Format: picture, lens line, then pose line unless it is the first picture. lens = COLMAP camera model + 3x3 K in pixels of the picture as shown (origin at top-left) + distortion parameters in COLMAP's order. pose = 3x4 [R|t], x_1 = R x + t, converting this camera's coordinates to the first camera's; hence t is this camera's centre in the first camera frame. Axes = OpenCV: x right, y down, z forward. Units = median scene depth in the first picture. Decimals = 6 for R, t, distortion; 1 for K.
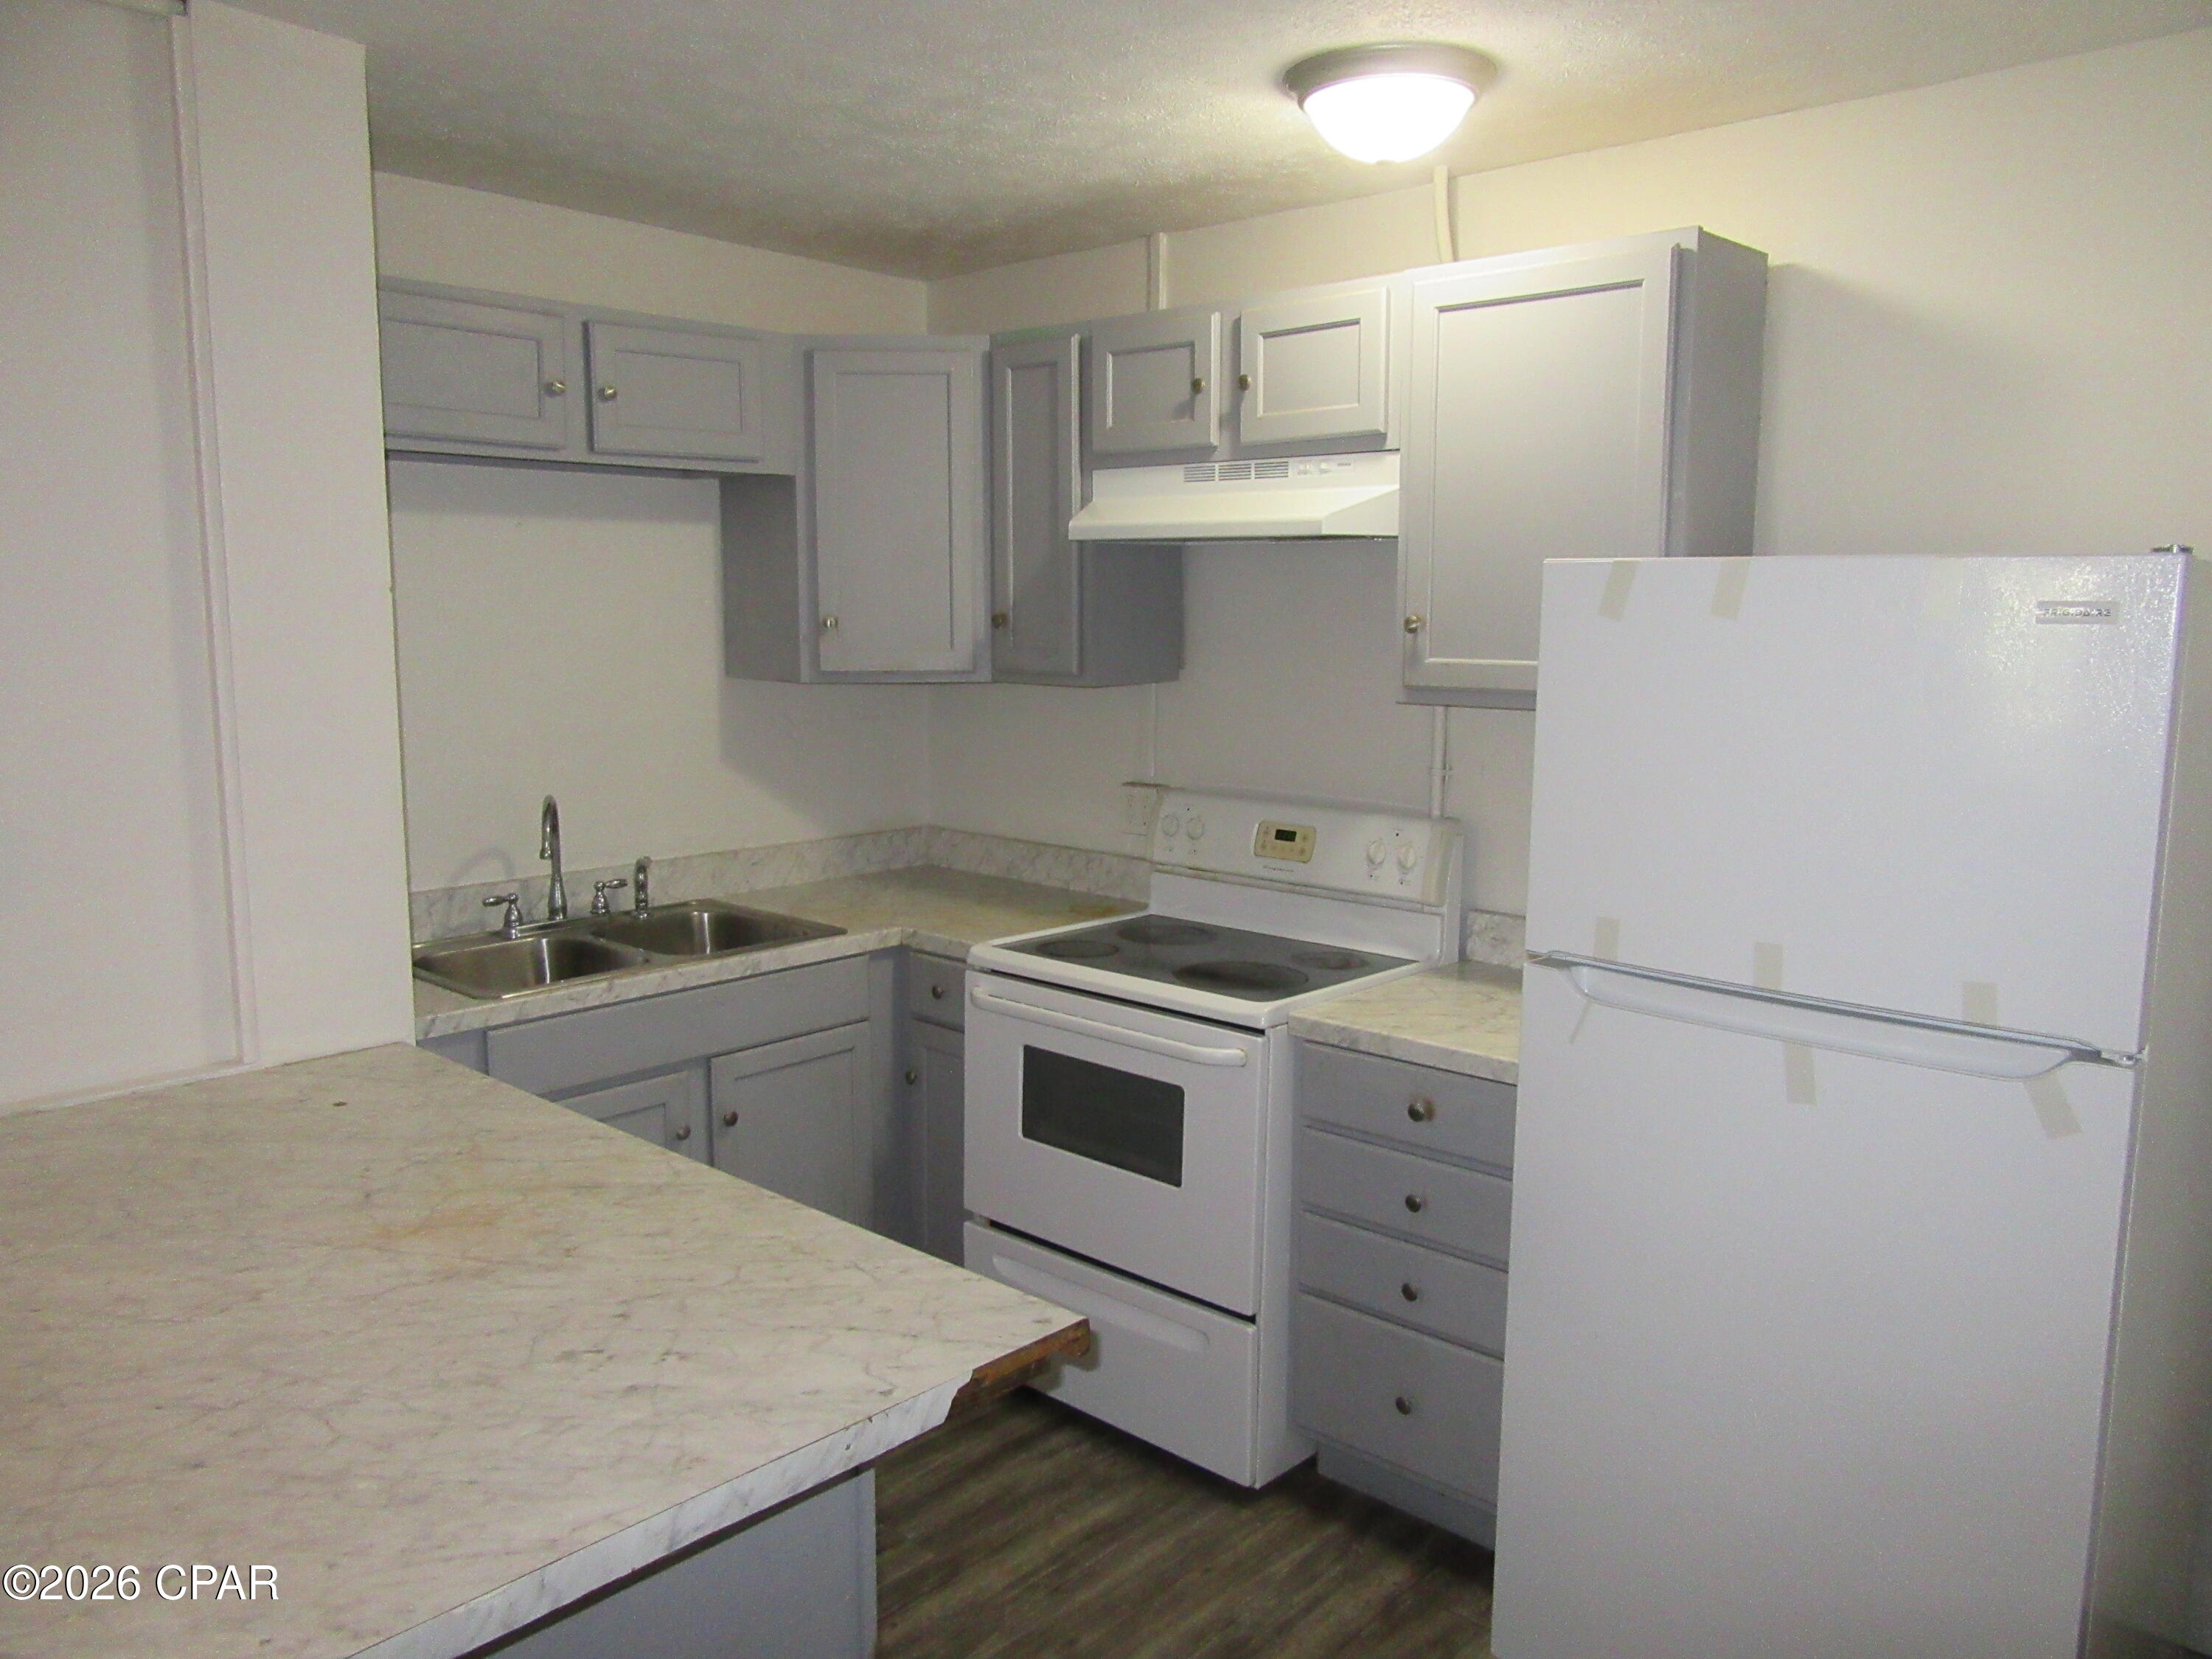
lens RADIAL K [[1639.3, 0, 1106.0], [0, 1639.3, 829.5], [0, 0, 1]] dist [-0.006656, -0.000075]
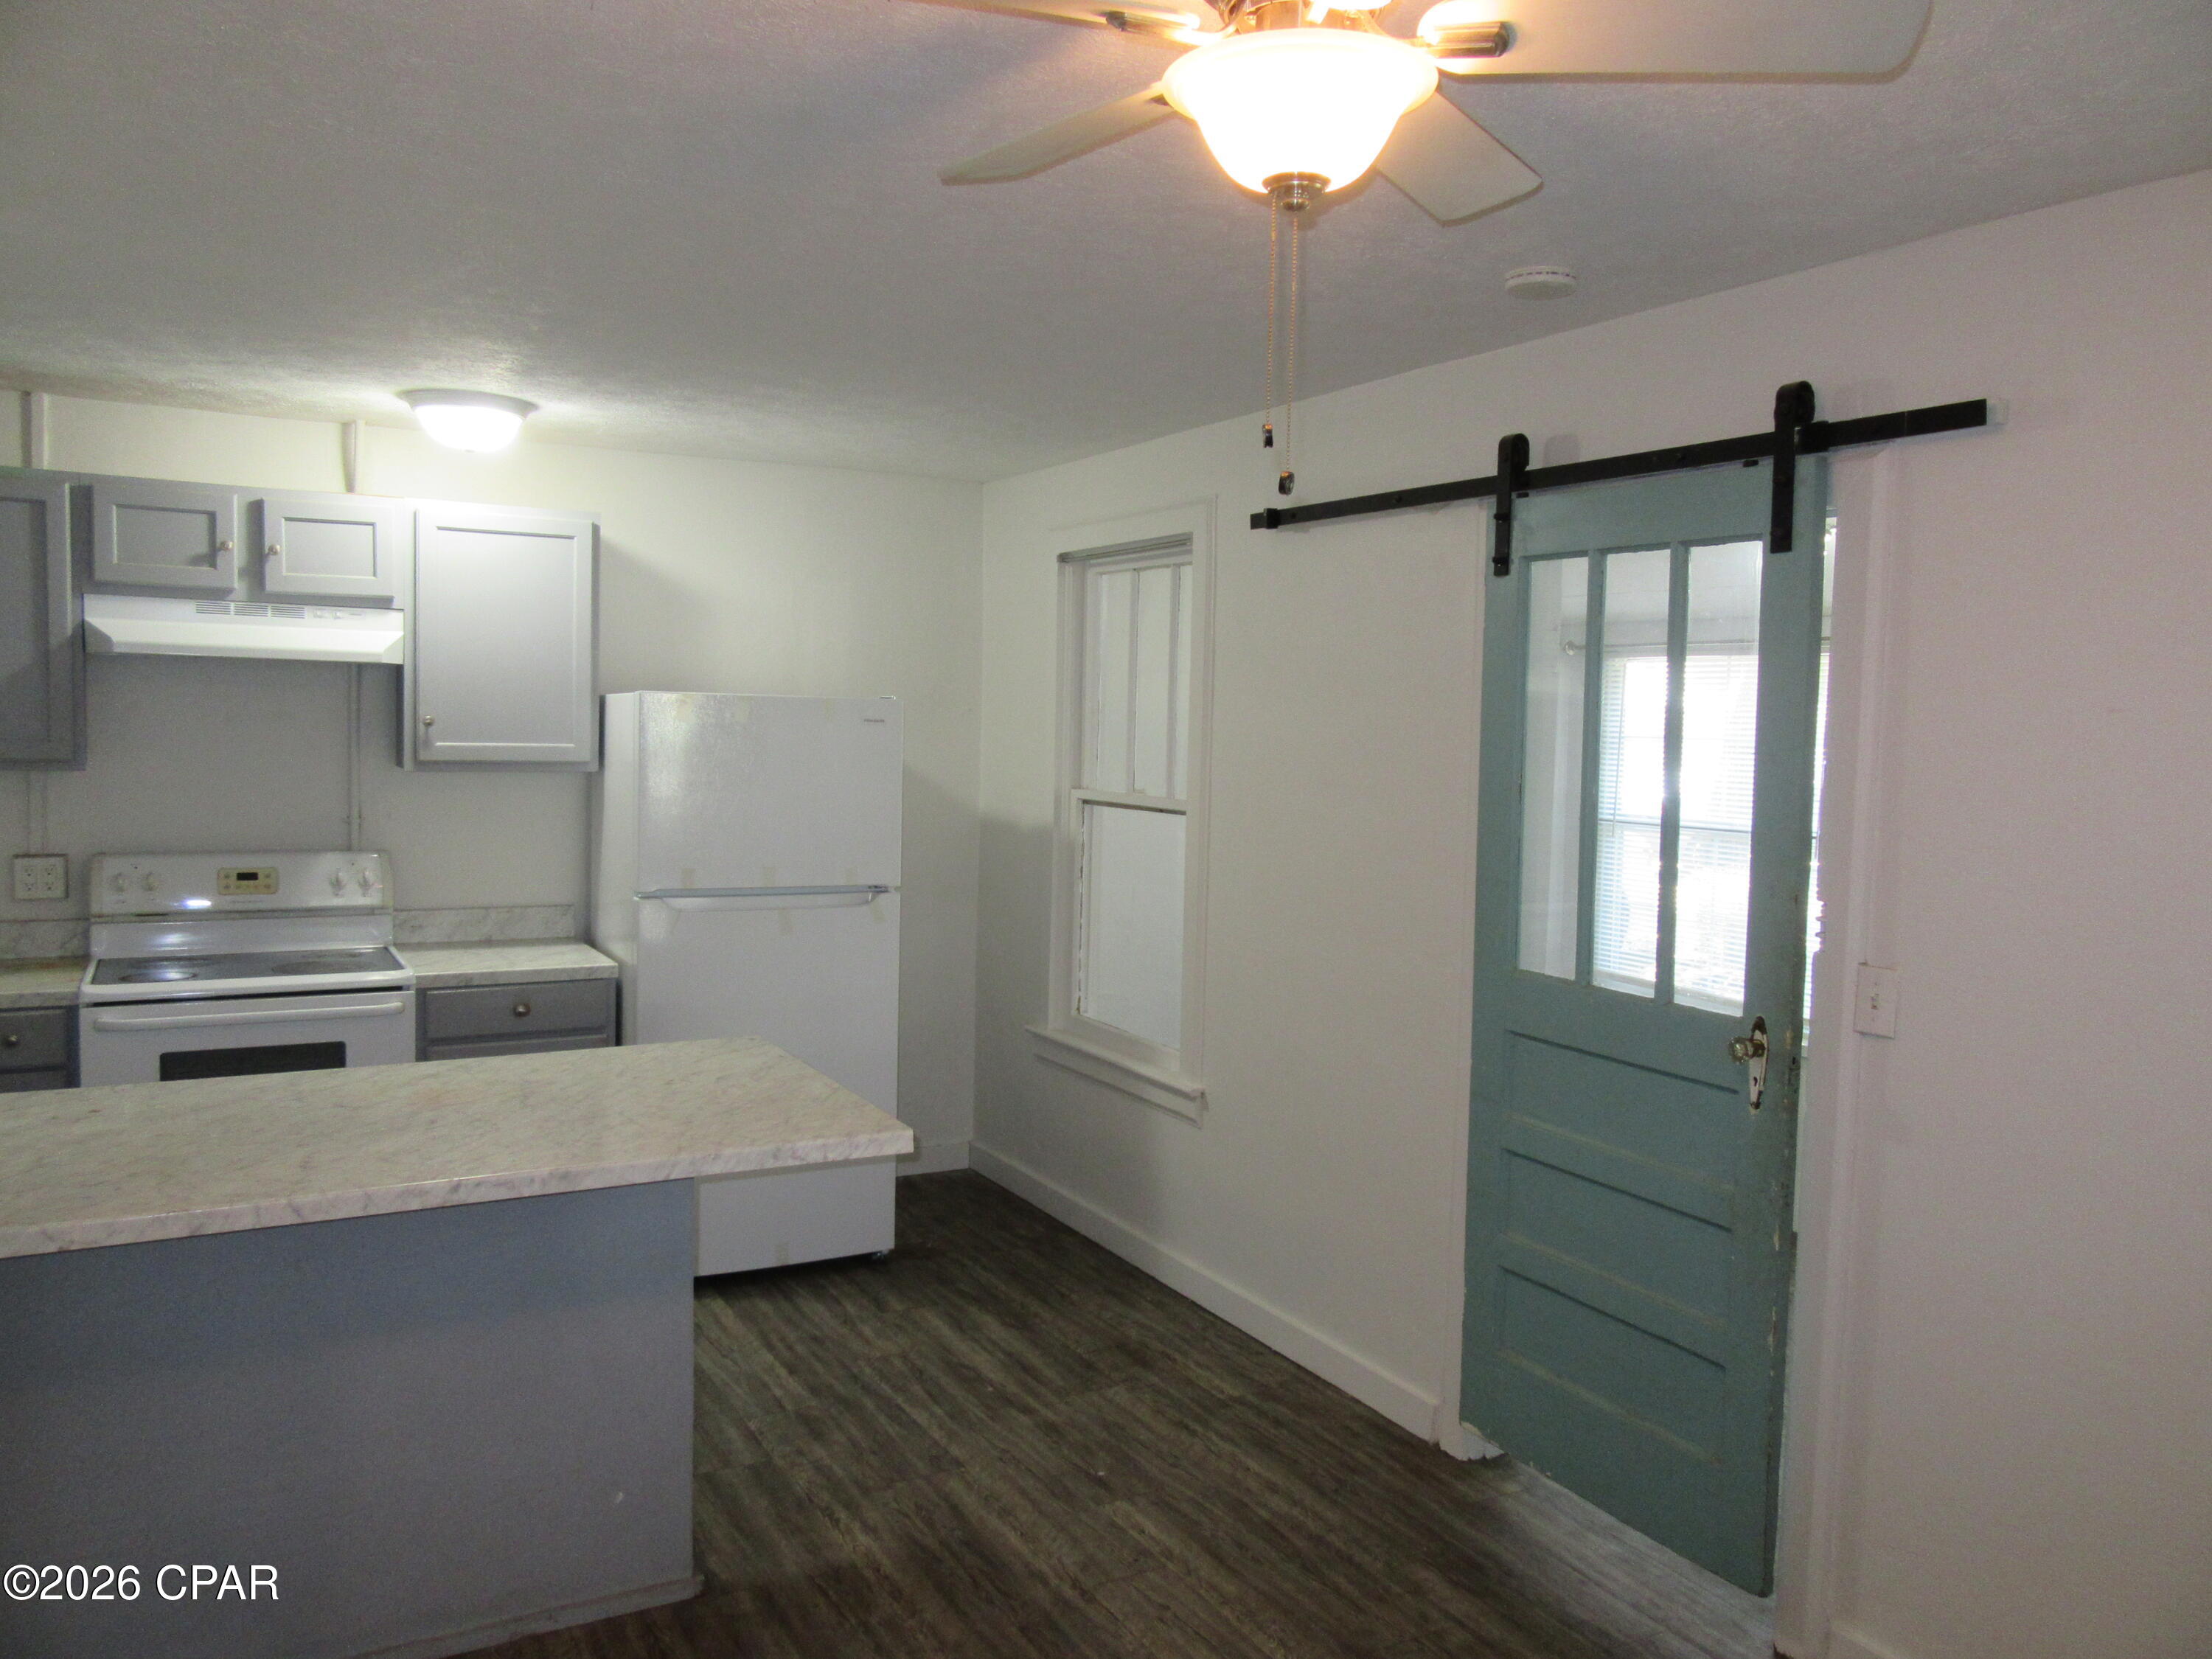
lens RADIAL K [[1654.2, 0, 1106.0], [0, 1654.2, 829.5], [0, 0, 1]] dist [-0.002325, 0.017514]
pose [[0.320407, -0.065052, 0.945044, -0.998533], [0.107770, 0.993665, 0.031860, -0.002078], [-0.941130, 0.091639, 0.325388, -0.109124]]
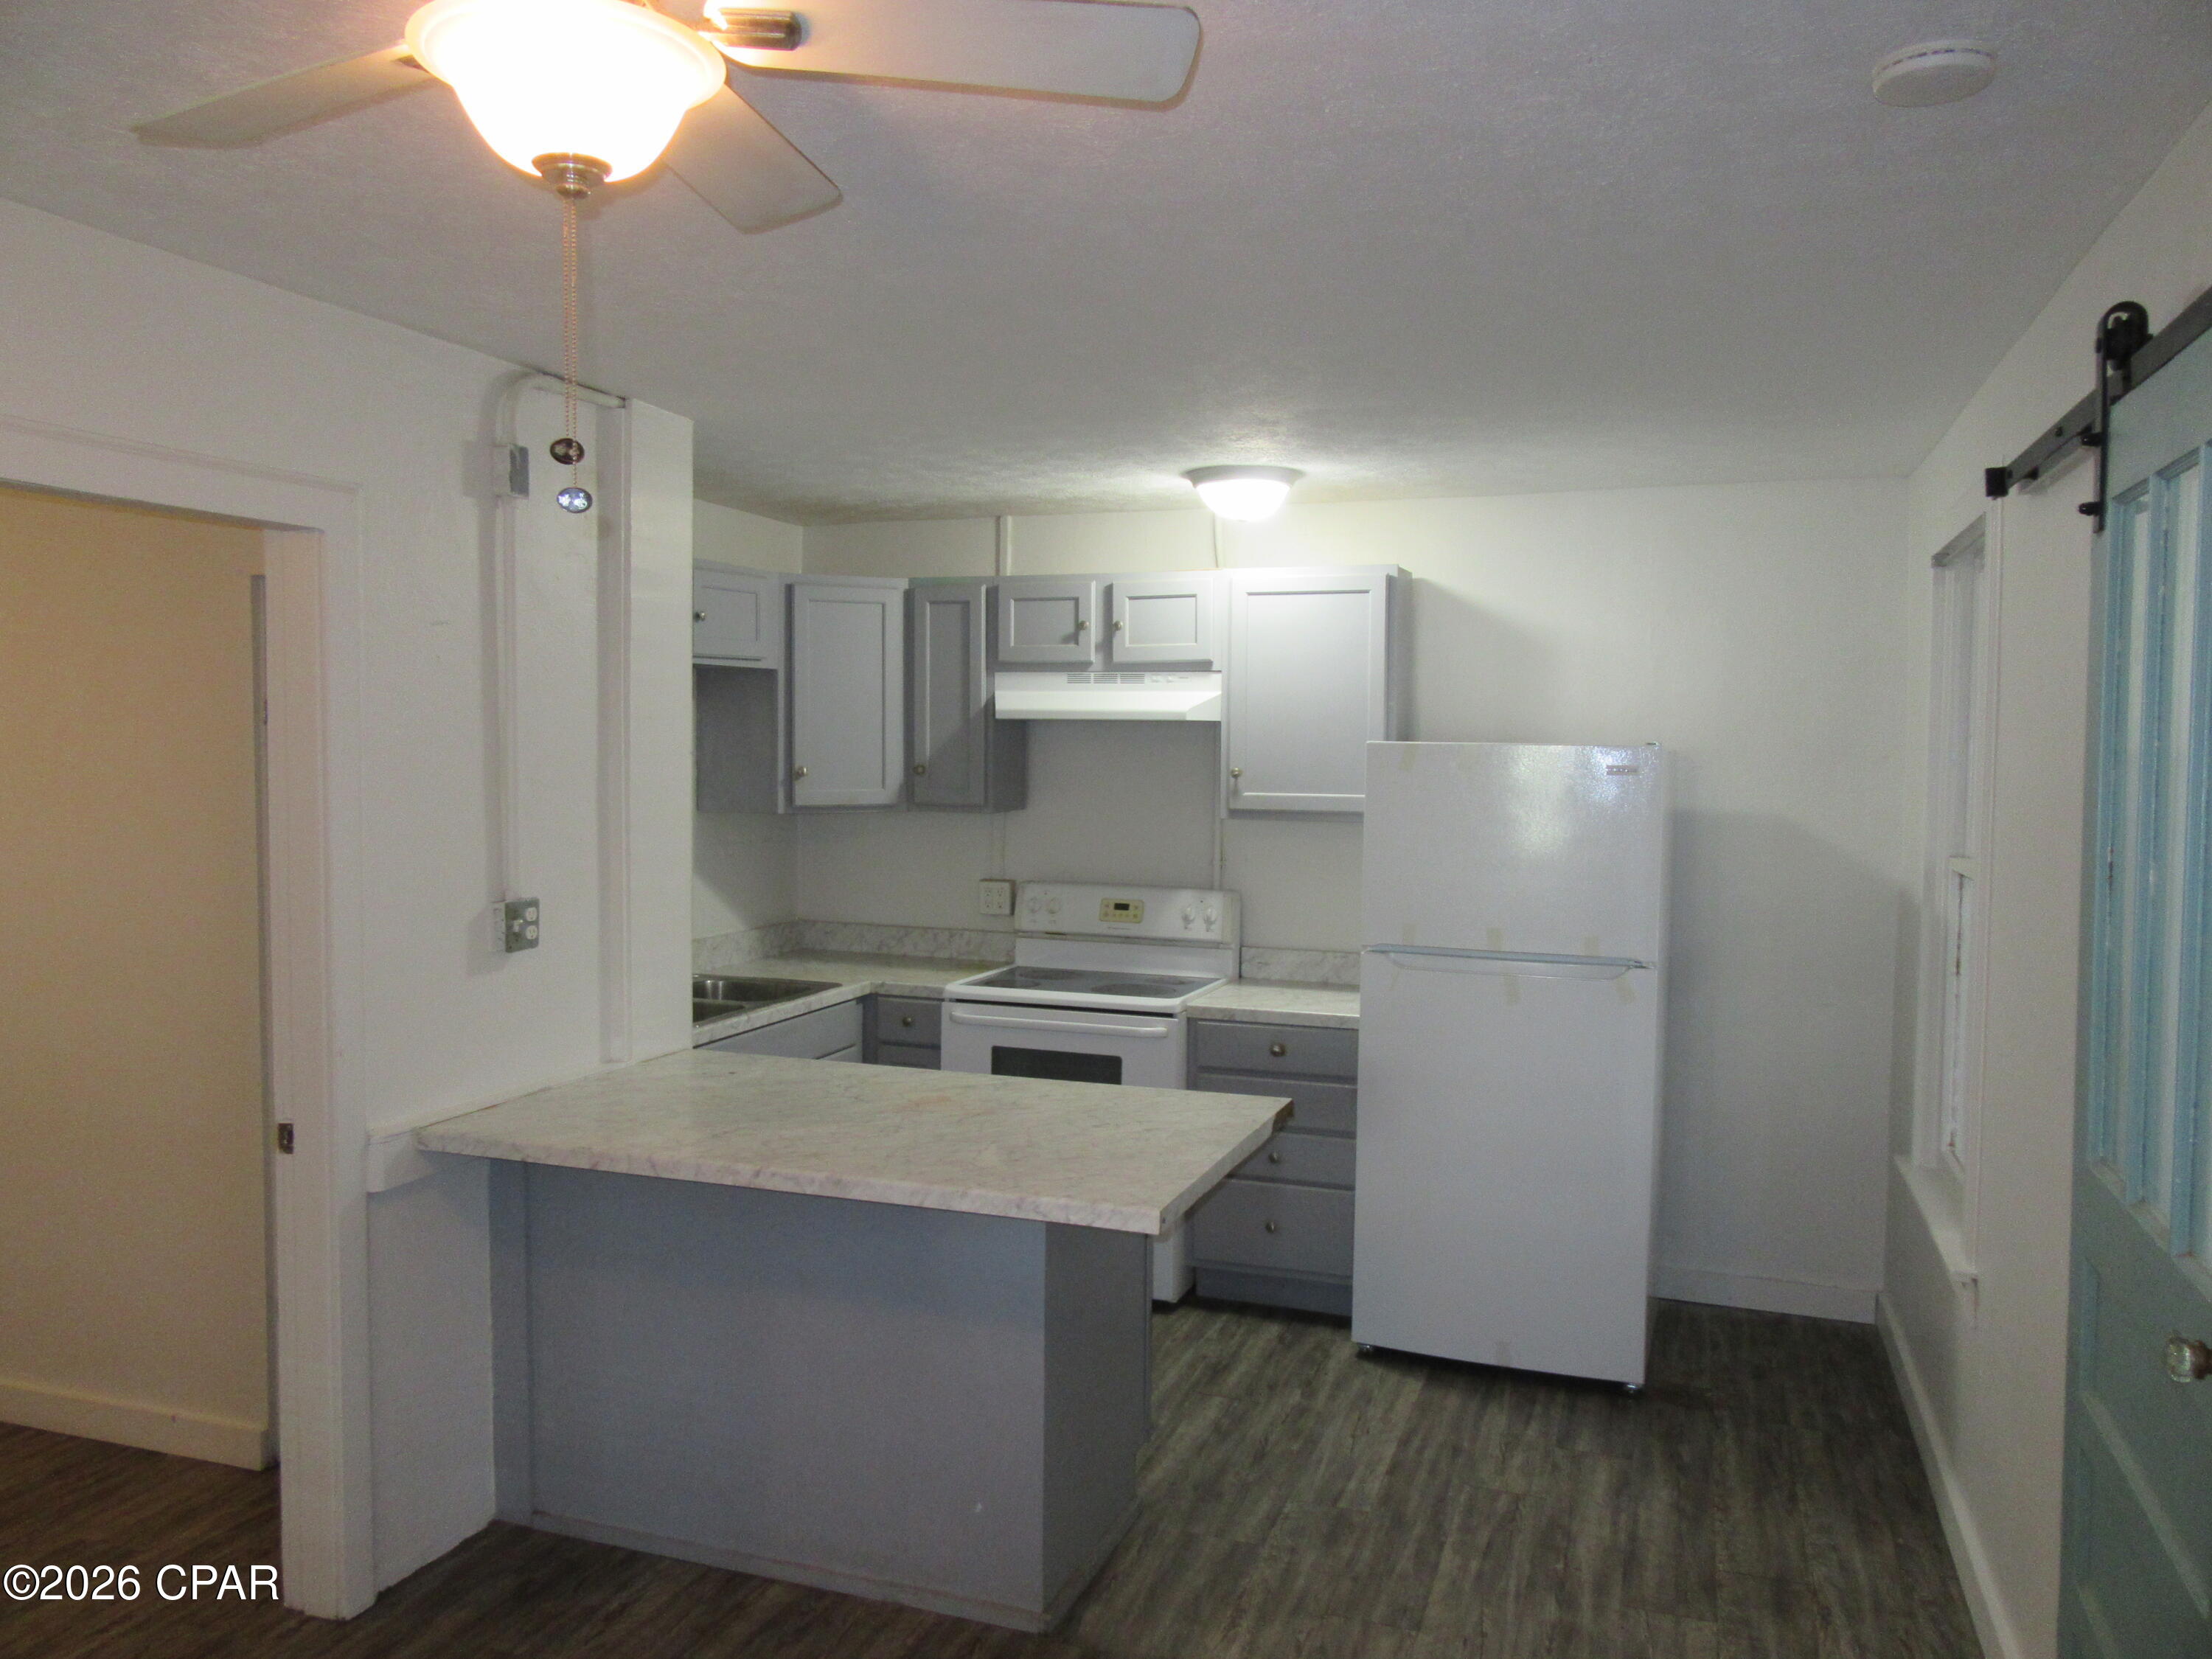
lens RADIAL K [[1654.2, 0, 1106.0], [0, 1654.2, 829.5], [0, 0, 1]] dist [-0.002325, 0.017514]
pose [[0.923984, -0.017565, 0.382028, -0.534141], [0.048283, 0.996309, -0.070969, 0.043904], [-0.379371, 0.084019, 0.921422, -0.475127]]
